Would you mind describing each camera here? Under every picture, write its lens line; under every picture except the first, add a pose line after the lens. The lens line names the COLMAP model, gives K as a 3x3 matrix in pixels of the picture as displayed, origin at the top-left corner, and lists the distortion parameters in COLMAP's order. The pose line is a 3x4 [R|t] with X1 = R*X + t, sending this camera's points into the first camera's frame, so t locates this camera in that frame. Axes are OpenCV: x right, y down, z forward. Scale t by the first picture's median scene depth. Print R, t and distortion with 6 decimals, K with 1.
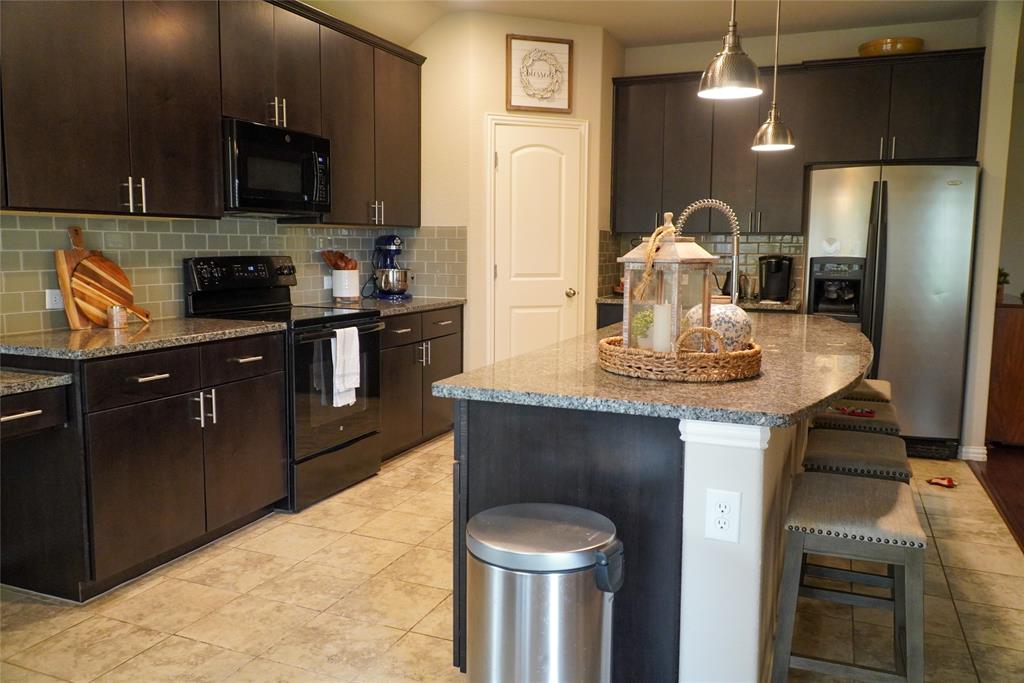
lens RADIAL K [[802.5, 0, 505.2], [0, 802.5, 341.6], [0, 0, 1]] dist [-0.001573, 0.004774]
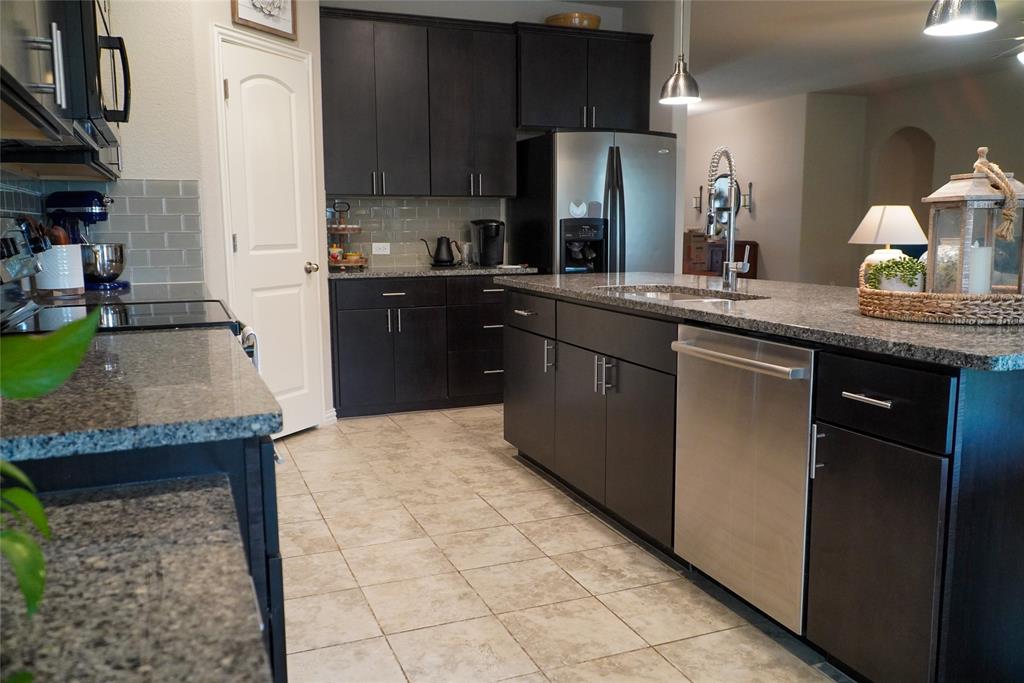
lens RADIAL K [[802.5, 0, 511.6], [0, 802.5, 340.3], [0, 0, 1]] dist [-0.001573, 0.004774]
pose [[0.708881, -0.111899, 0.696395, -0.363540], [0.095815, 0.993460, 0.062099, -0.020276], [-0.698789, 0.022704, 0.714967, 0.301713]]
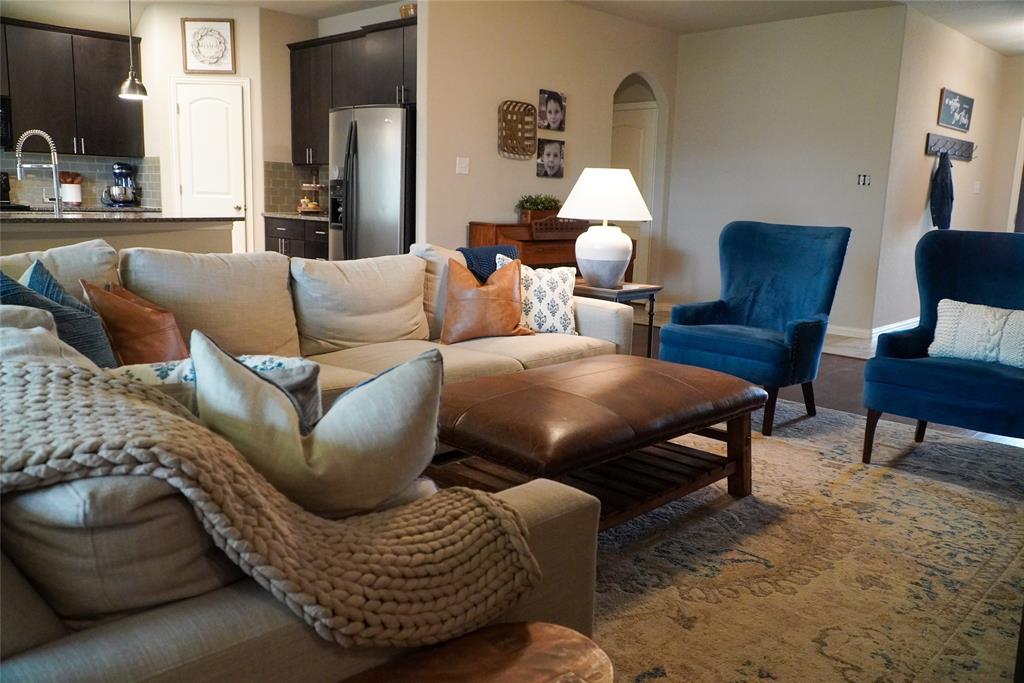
lens RADIAL K [[802.5, 0, 511.3], [0, 802.5, 337.4], [0, 0, 1]] dist [-0.001573, 0.004774]
pose [[0.921522, 0.088539, -0.378097, 1.102809], [-0.070795, 0.995648, 0.060604, 0.046344], [0.381818, -0.029081, 0.923780, -0.092852]]
